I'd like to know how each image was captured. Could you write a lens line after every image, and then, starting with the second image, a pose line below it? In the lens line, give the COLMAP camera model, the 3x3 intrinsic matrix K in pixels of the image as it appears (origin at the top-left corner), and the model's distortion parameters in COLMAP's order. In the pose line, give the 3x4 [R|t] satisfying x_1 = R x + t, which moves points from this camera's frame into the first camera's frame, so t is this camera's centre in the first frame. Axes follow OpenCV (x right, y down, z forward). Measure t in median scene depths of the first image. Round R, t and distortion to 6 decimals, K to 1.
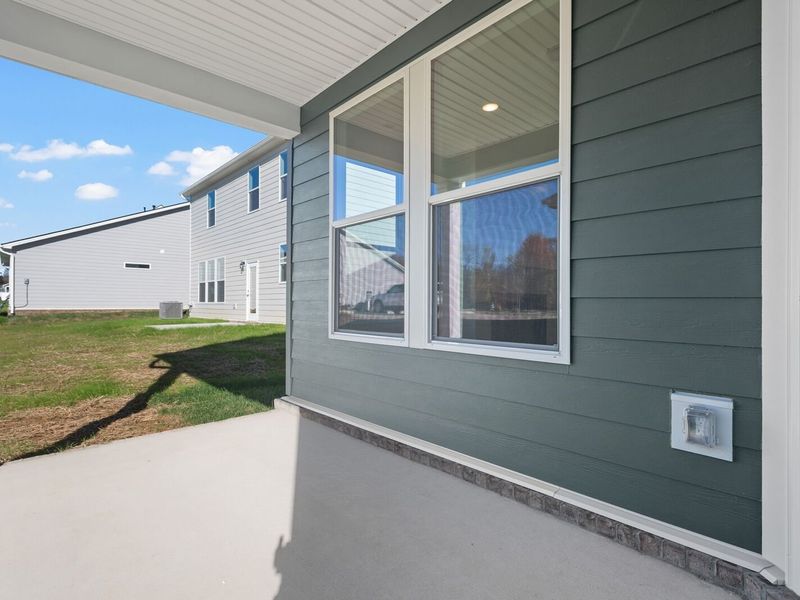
lens RADIAL K [[381.8, 0, 400.0], [0, 381.8, 300.0], [0, 0, 1]] dist [0.014849, -0.000166]
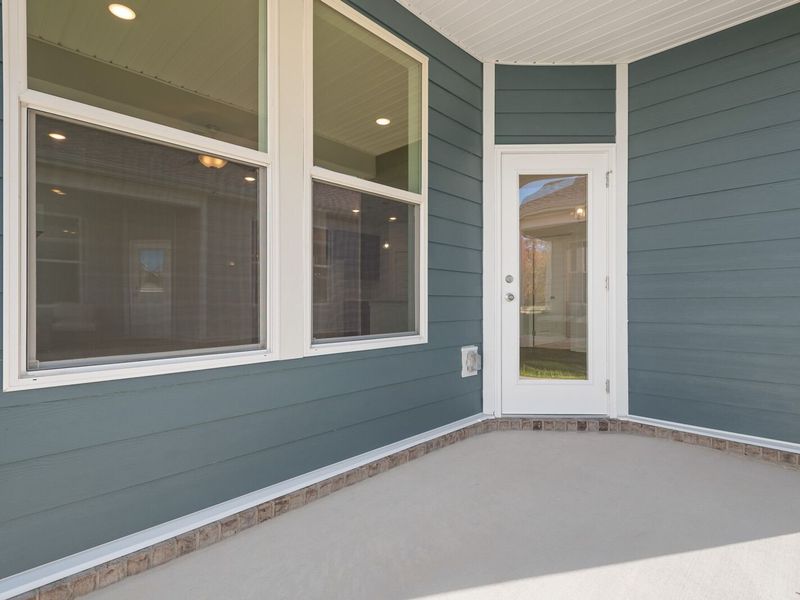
lens RADIAL K [[418.2, 0, 395.8], [0, 418.2, 302.8], [0, 0, 1]] dist [0.013205, -0.001595]
pose [[-0.001544, 0.002591, 0.999995, -1.074482], [0.002547, 0.999993, -0.002587, 0.025334], [-0.999996, 0.002543, -0.001551, 1.093897]]
